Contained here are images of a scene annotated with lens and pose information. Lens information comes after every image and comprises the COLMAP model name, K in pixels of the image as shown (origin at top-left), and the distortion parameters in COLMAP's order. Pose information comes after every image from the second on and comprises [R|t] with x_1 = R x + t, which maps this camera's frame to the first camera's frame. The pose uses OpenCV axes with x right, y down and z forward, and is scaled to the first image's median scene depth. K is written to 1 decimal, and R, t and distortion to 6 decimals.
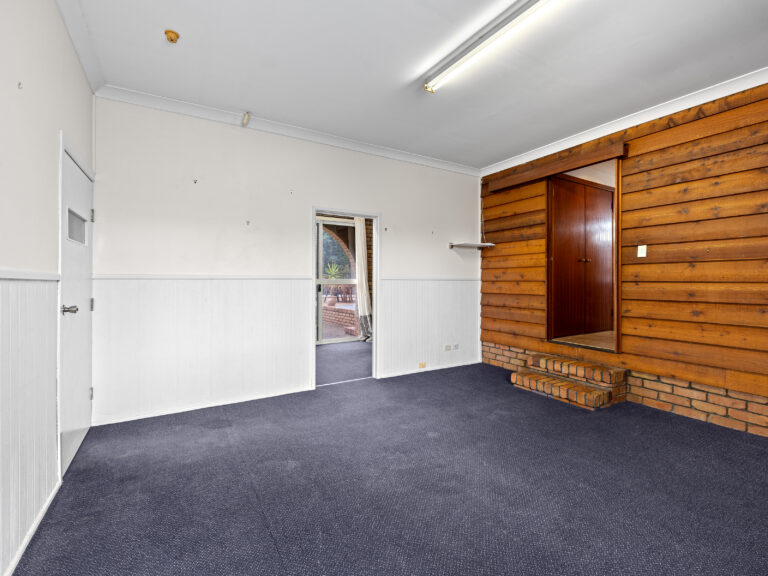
lens RADIAL K [[347.5, 0, 381.1], [0, 347.5, 285.7], [0, 0, 1]] dist [-0.001259, -0.000043]
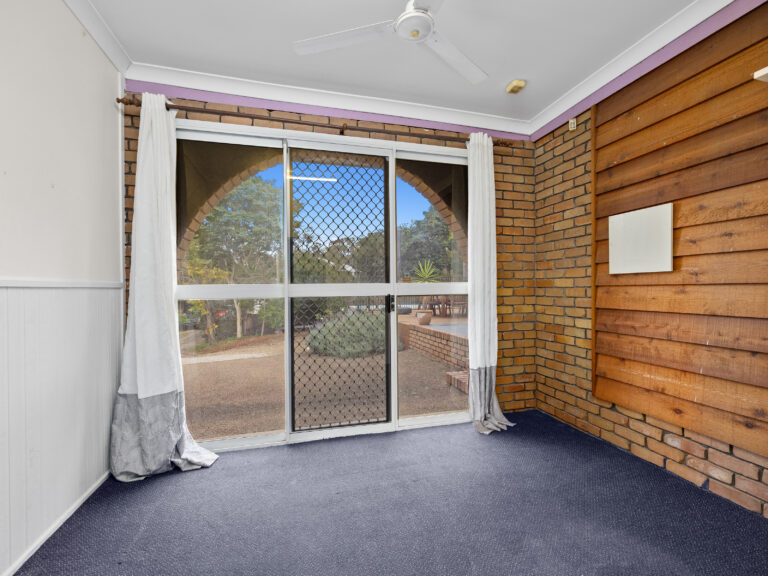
lens RADIAL K [[347.5, 0, 381.1], [0, 347.5, 285.7], [0, 0, 1]] dist [-0.001259, -0.000043]
pose [[0.960708, -0.007958, -0.277446, -0.049652], [0.003502, 0.999857, -0.016554, -0.006662], [0.277538, 0.014932, 0.960599, 0.455340]]
